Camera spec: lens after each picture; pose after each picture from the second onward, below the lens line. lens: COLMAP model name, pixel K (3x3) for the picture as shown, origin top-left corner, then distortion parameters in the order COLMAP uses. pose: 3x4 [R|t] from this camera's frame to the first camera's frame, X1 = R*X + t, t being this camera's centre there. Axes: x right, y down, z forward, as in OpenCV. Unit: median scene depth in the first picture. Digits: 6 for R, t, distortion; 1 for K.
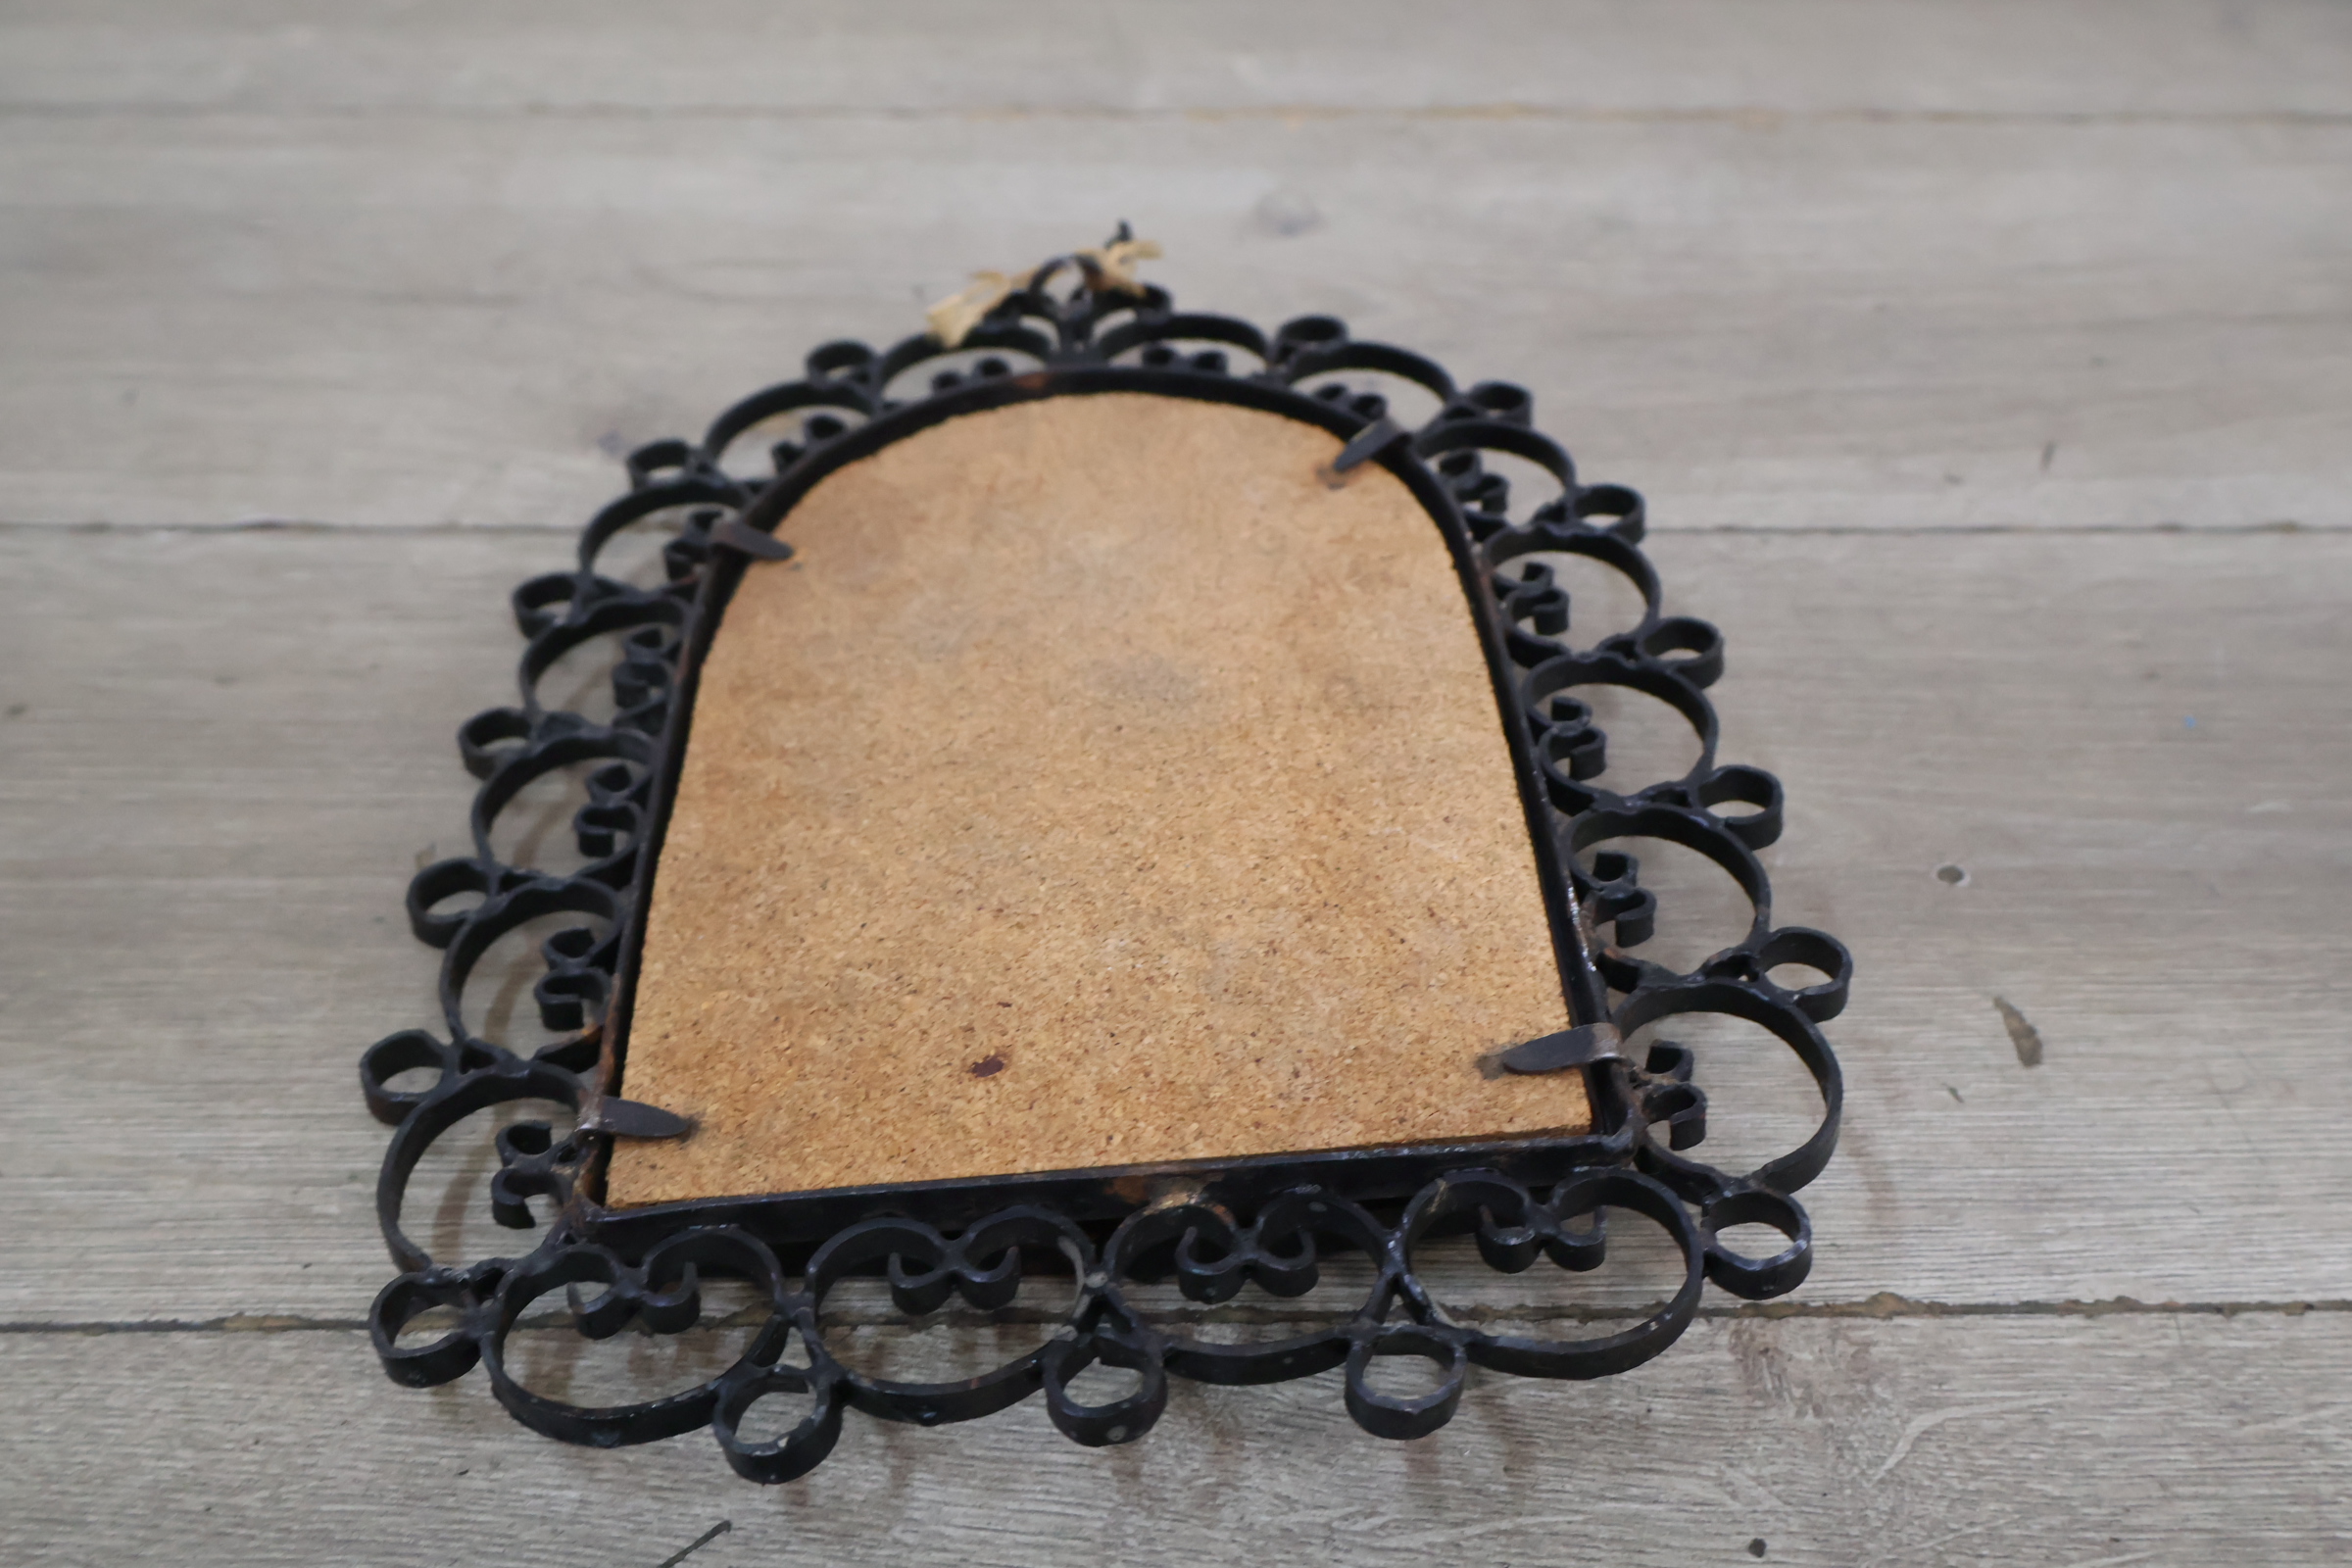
lens RADIAL K [[2417.4, 0, 1165.9], [0, 2417.4, 770.6], [0, 0, 1]] dist [0.000536, 0.000000]
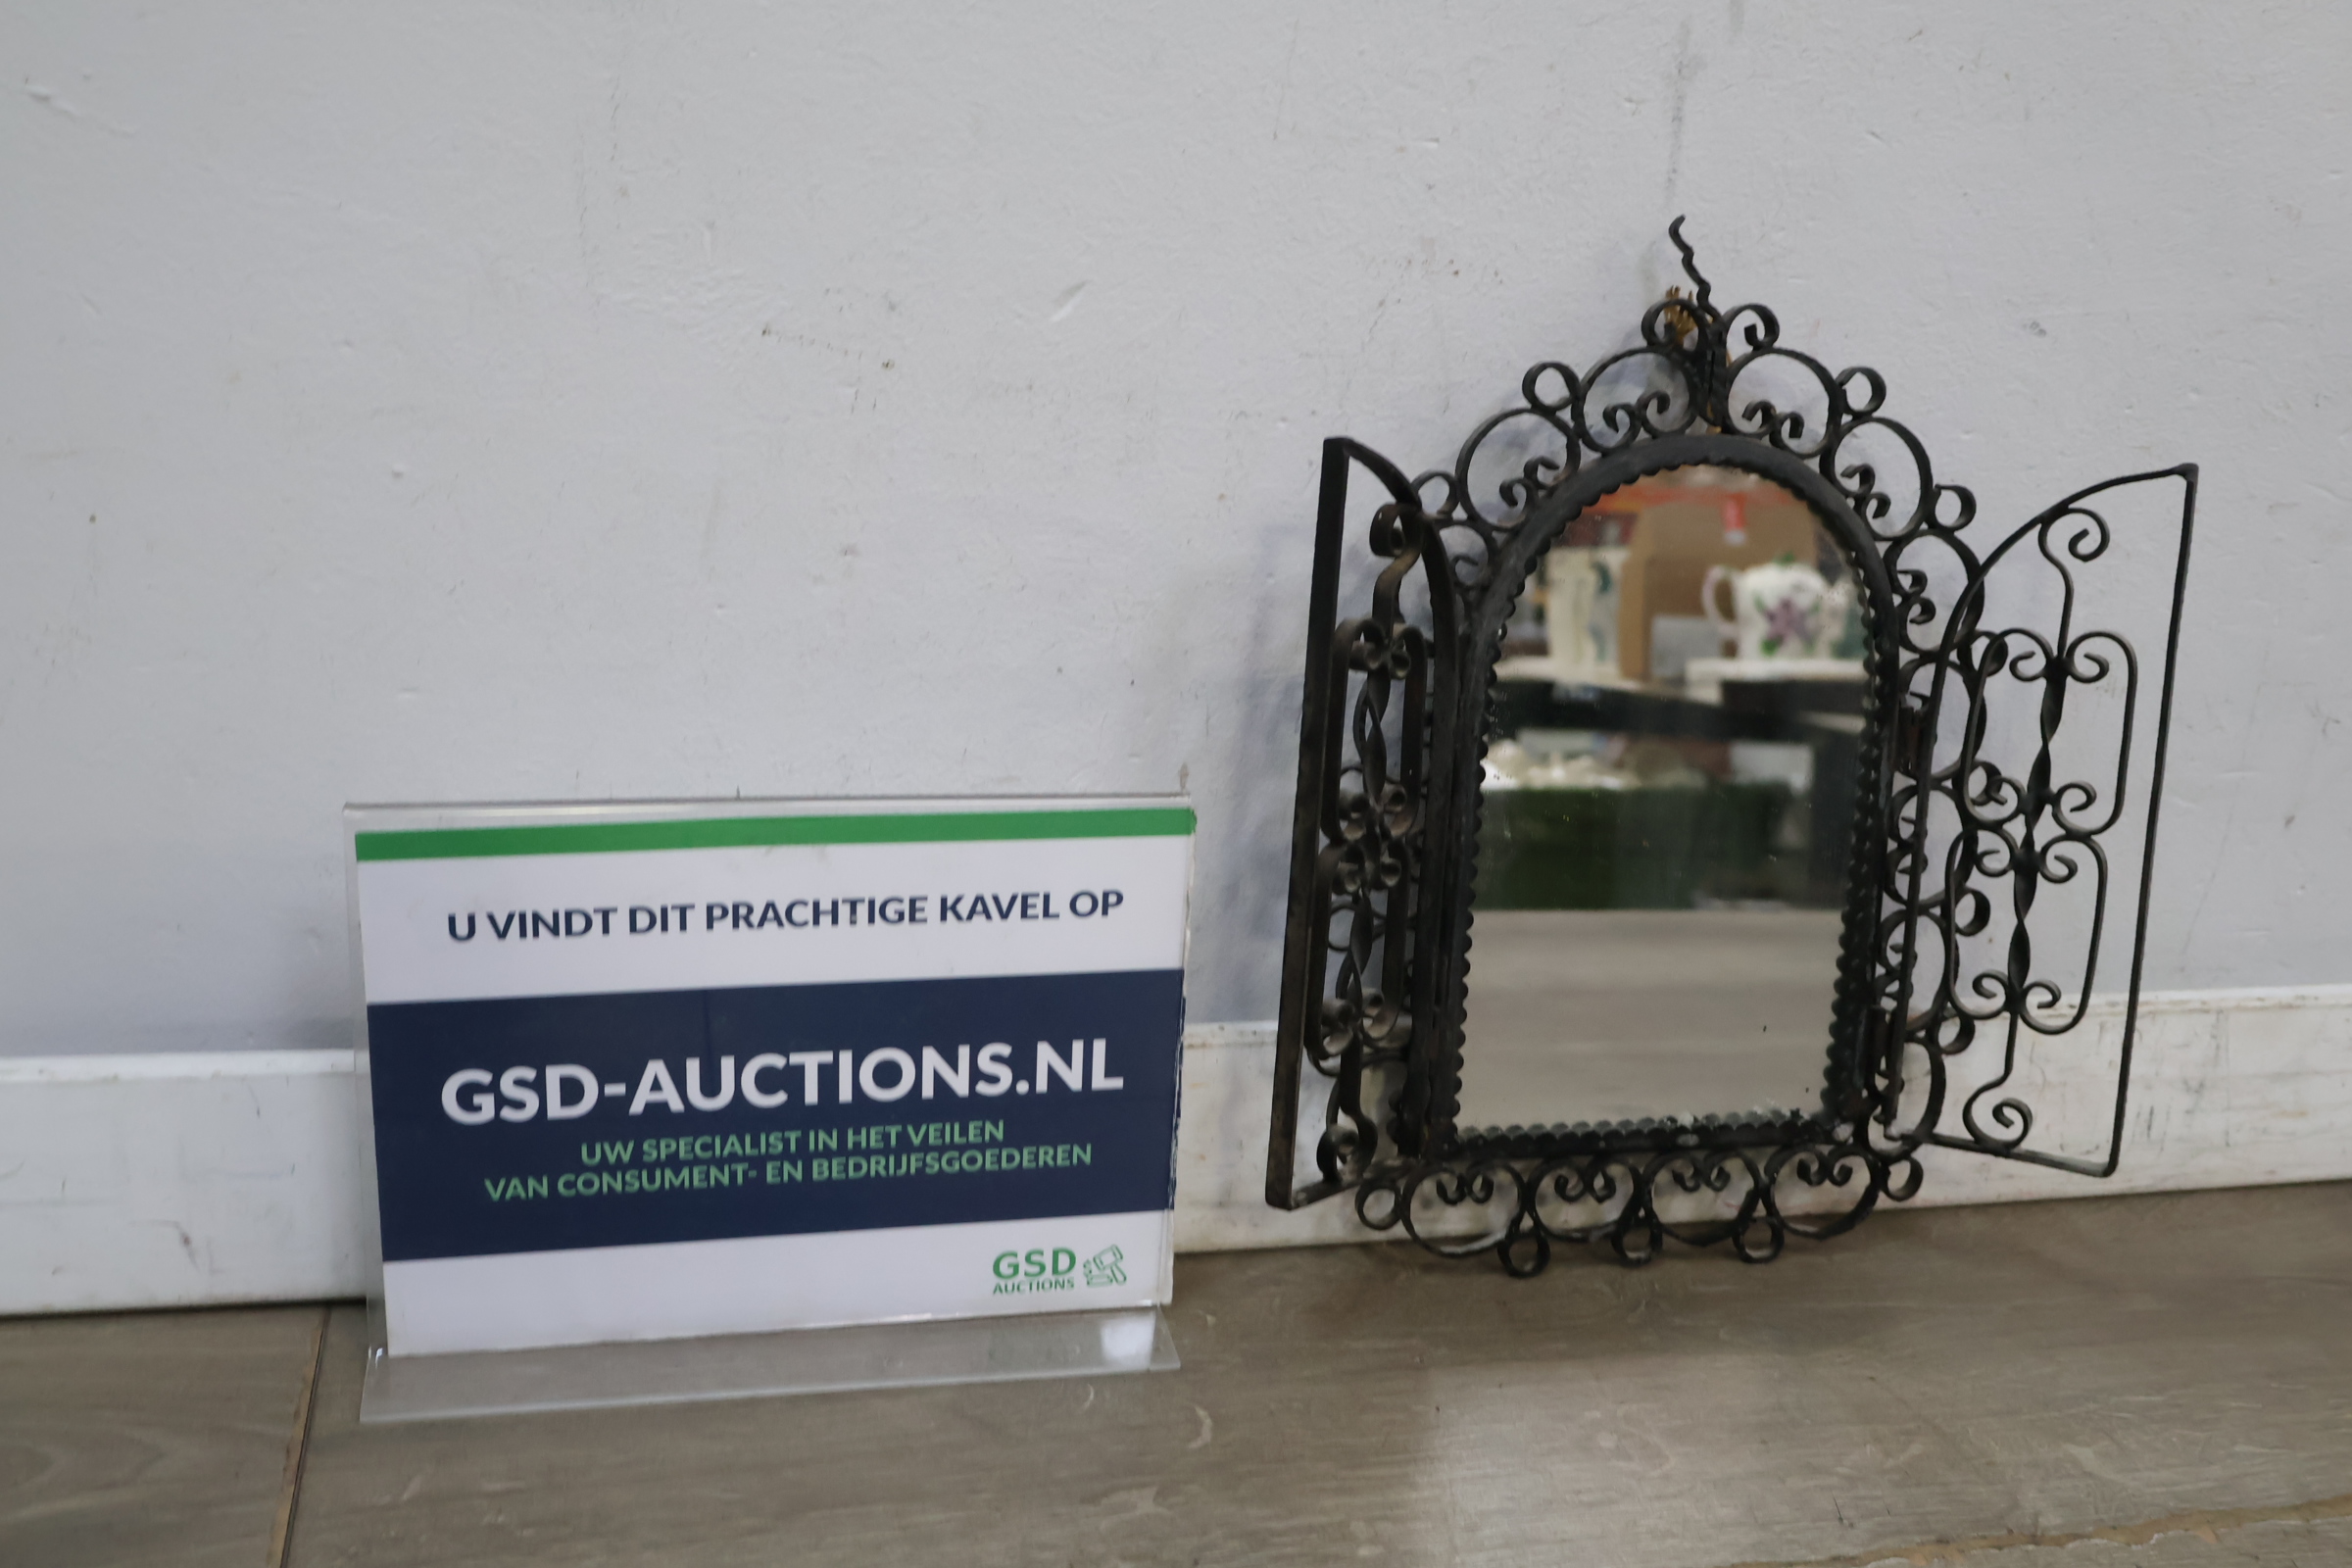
lens RADIAL K [[2417.4, 0, 1173.6], [0, 2417.4, 795.4], [0, 0, 1]] dist [0.000536, 0.000000]
pose [[0.975782, -0.020104, 0.217819, -1.045790], [0.096791, 0.932663, -0.347523, -0.459258], [-0.196165, 0.360189, 0.912021, 0.146559]]
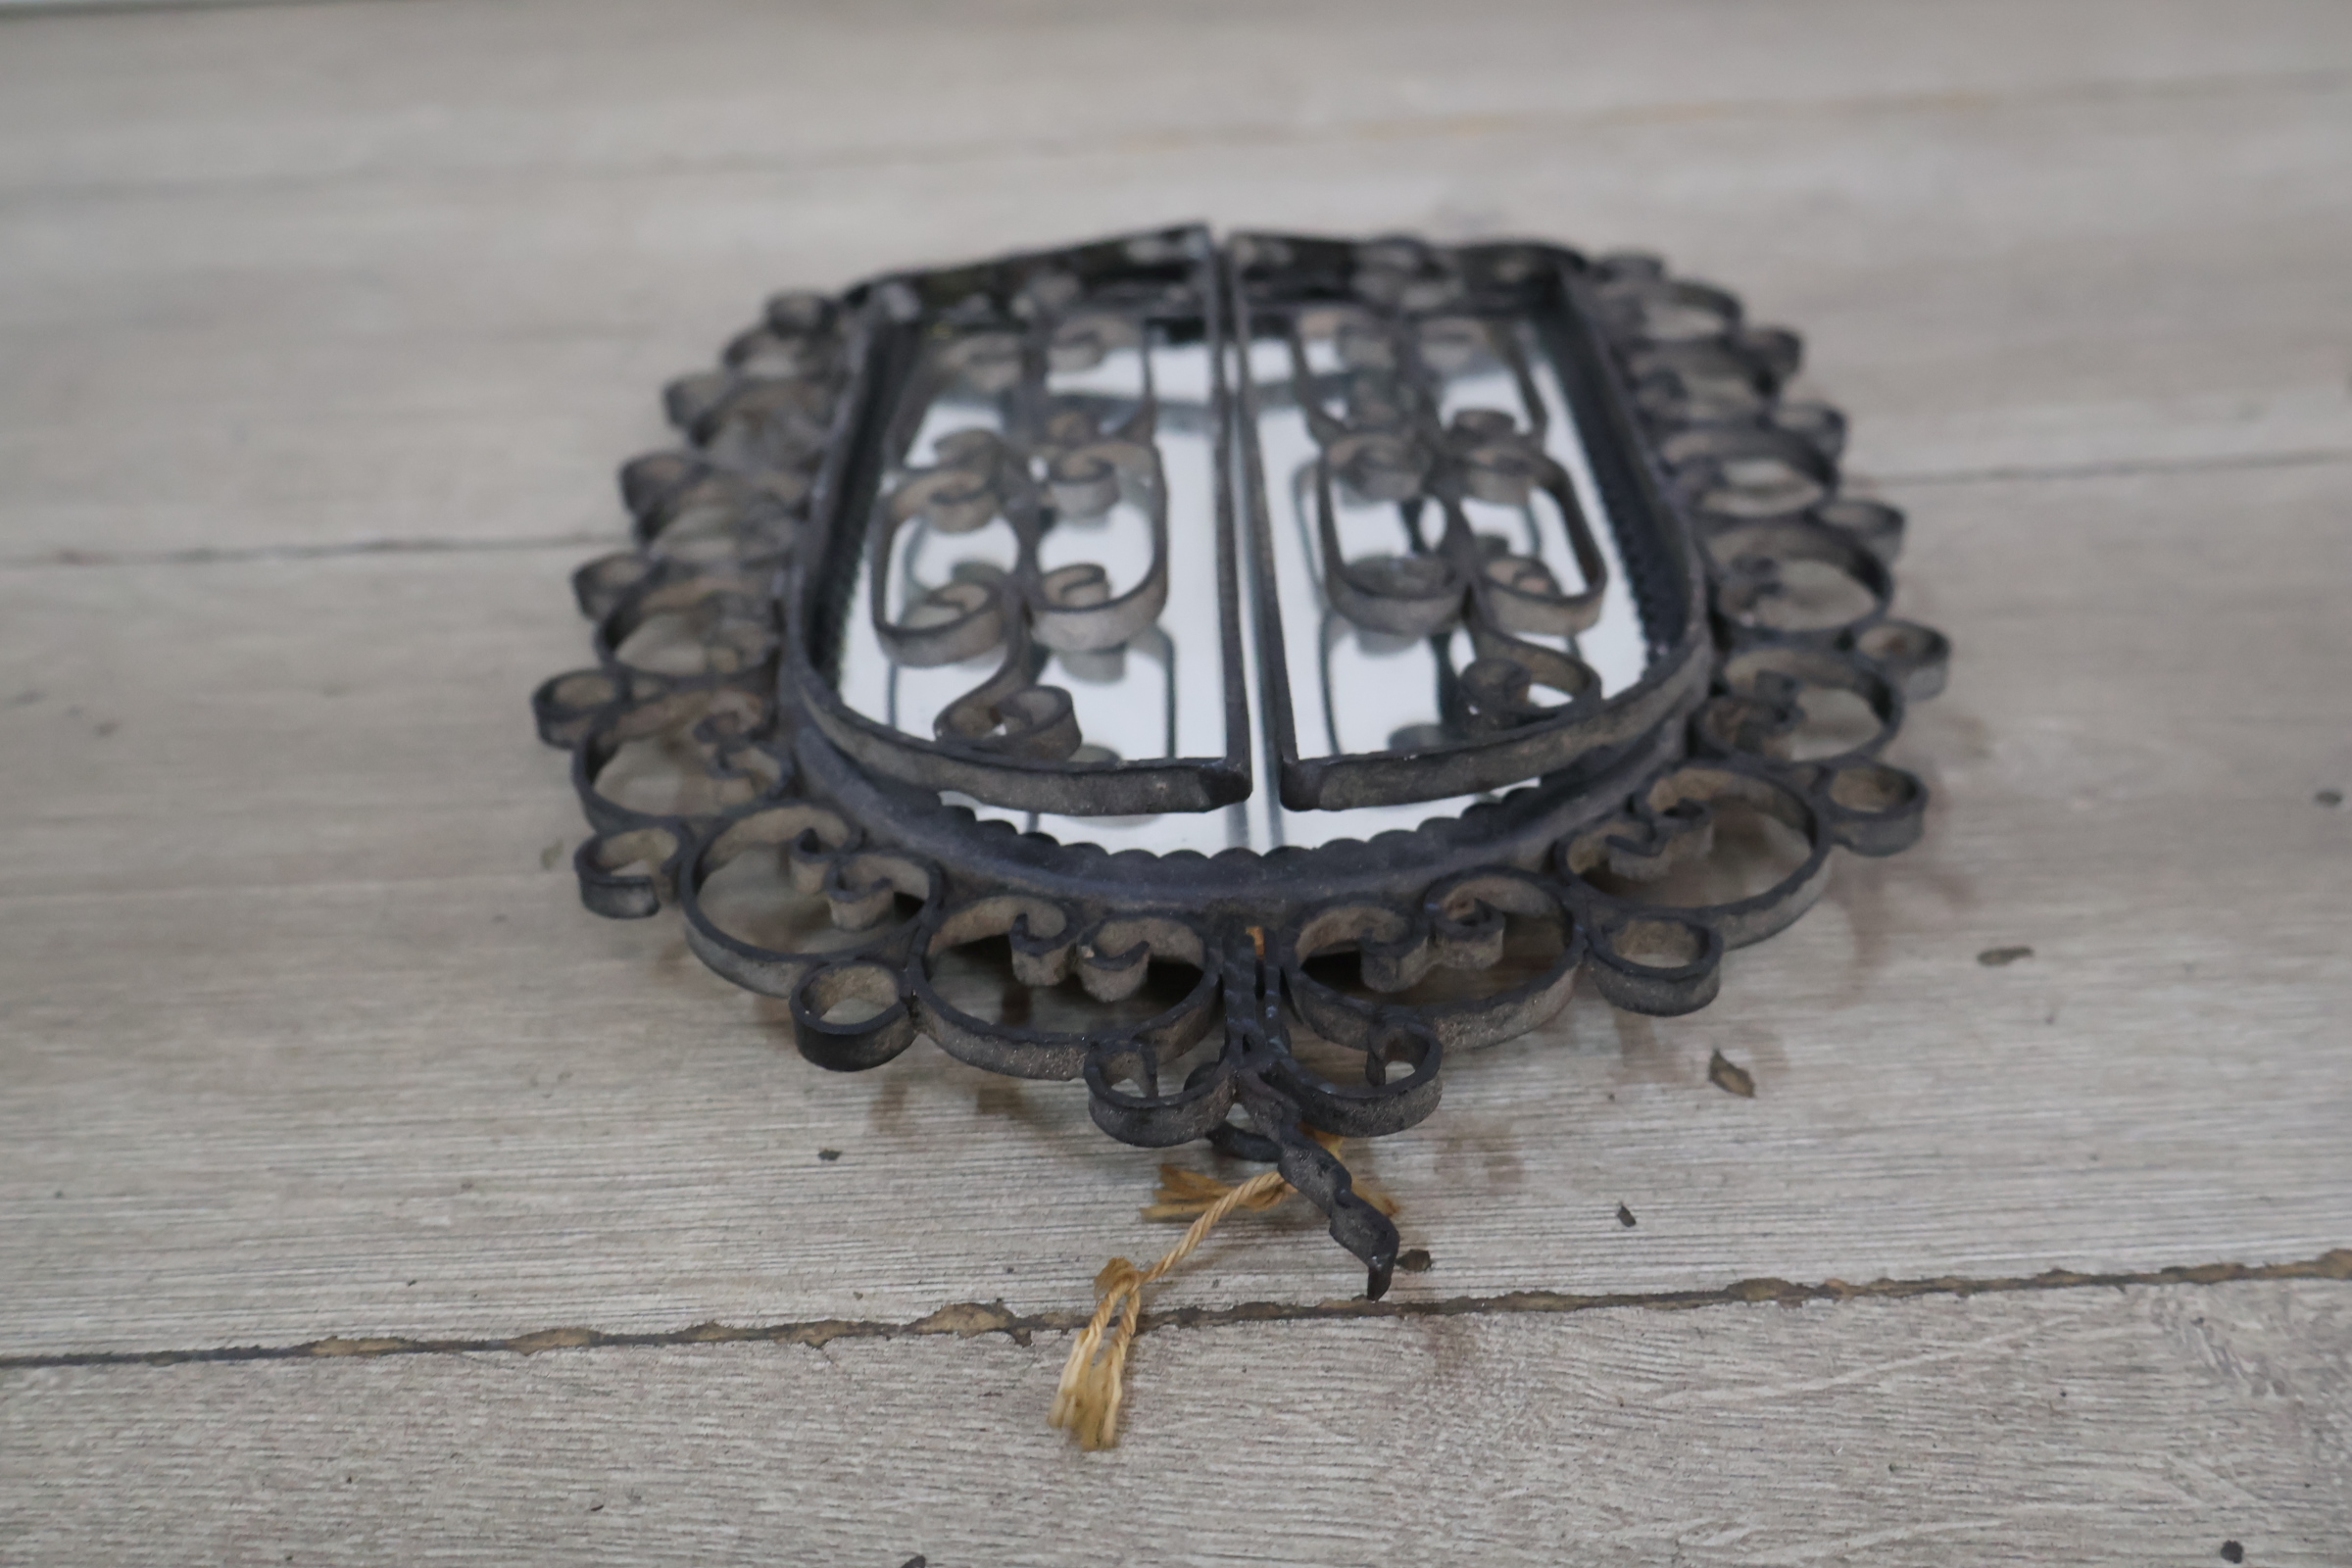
lens RADIAL K [[2417.4, 0, 1181.2], [0, 2417.4, 778.3], [0, 0, 1]] dist [0.000536, 0.000000]
pose [[0.997545, -0.045593, -0.053154, -0.035783], [0.040550, 0.994898, -0.092381, 0.115655], [0.057094, 0.089999, 0.994304, 0.160901]]
